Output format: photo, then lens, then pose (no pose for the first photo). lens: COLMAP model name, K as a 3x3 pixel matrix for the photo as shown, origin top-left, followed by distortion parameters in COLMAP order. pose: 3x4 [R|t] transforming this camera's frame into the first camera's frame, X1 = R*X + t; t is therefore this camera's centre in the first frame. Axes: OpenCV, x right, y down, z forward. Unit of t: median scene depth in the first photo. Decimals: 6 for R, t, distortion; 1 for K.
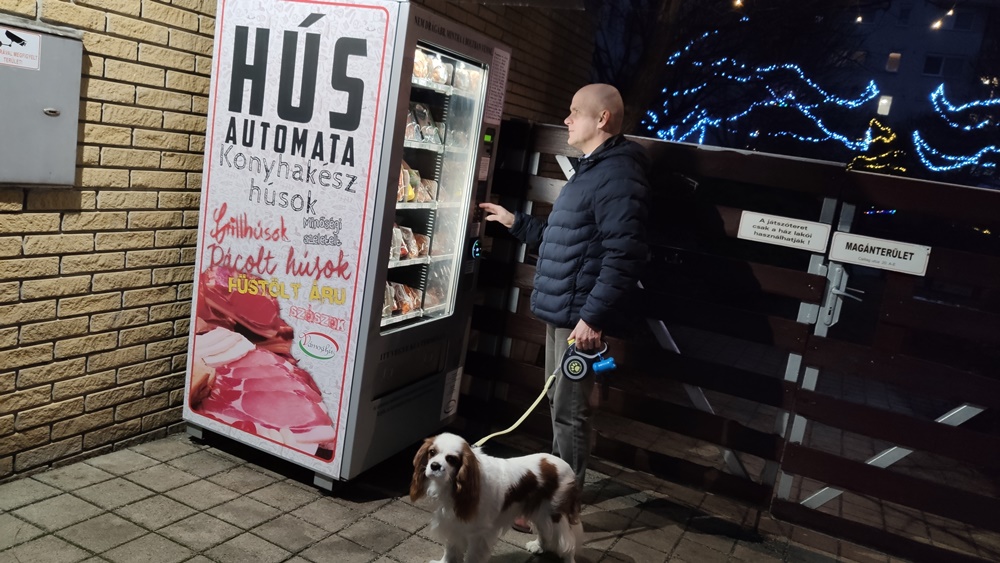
lens RADIAL K [[768.1, 0, 498.8], [0, 768.1, 284.8], [0, 0, 1]] dist [0.020761, -0.029786]
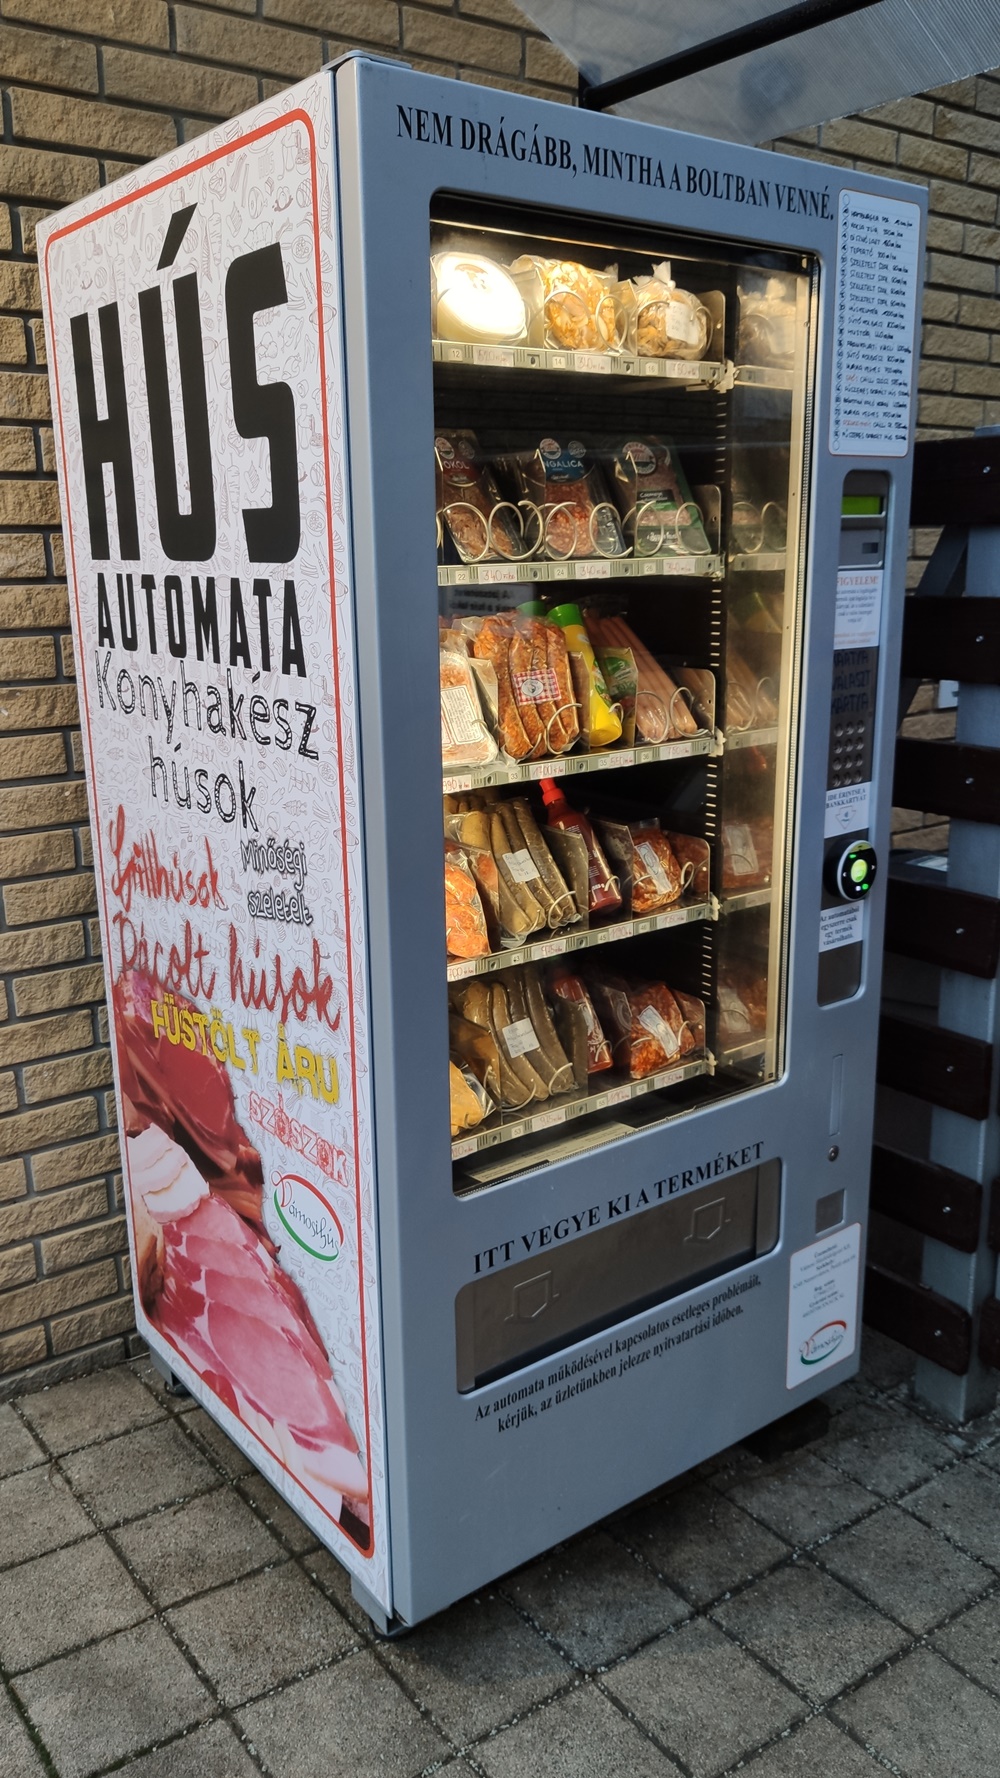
lens RADIAL K [[1365.7, 0, 502.7], [0, 1365.7, 894.7], [0, 0, 1]] dist [0.020761, -0.029786]
pose [[0.872960, -0.042003, -0.485980, 0.136818], [0.062655, 0.997688, 0.026318, -0.071383], [0.483751, -0.053424, 0.873574, 0.523468]]
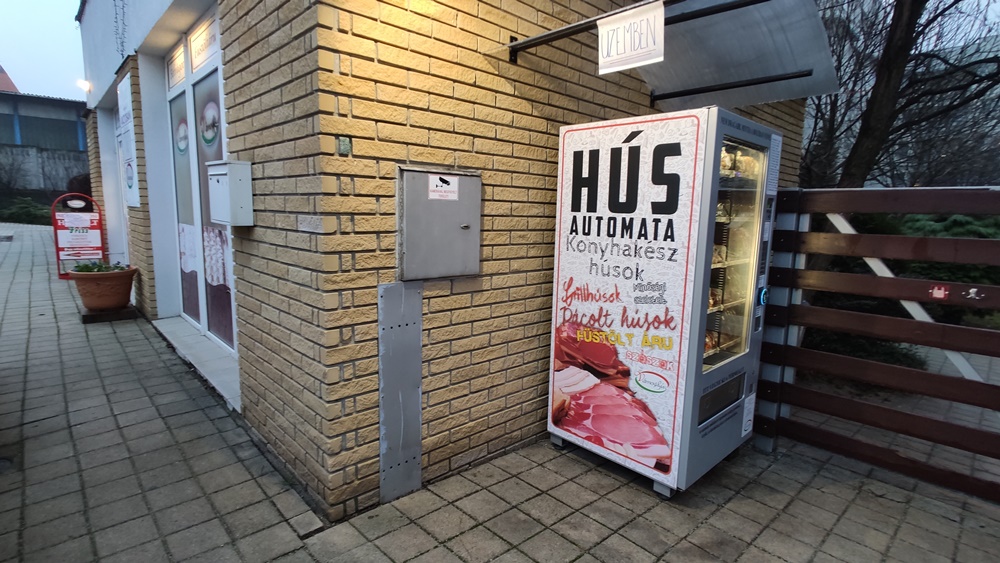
lens RADIAL K [[491.5, 0, 507.8], [0, 491.5, 281.5], [0, 0, 1]] dist [0.006244, -0.000025]
pose [[0.930201, -0.075436, -0.359216, -0.149294], [0.051049, 0.995730, -0.076912, -0.036934], [0.363484, 0.053206, 0.930080, 0.134349]]
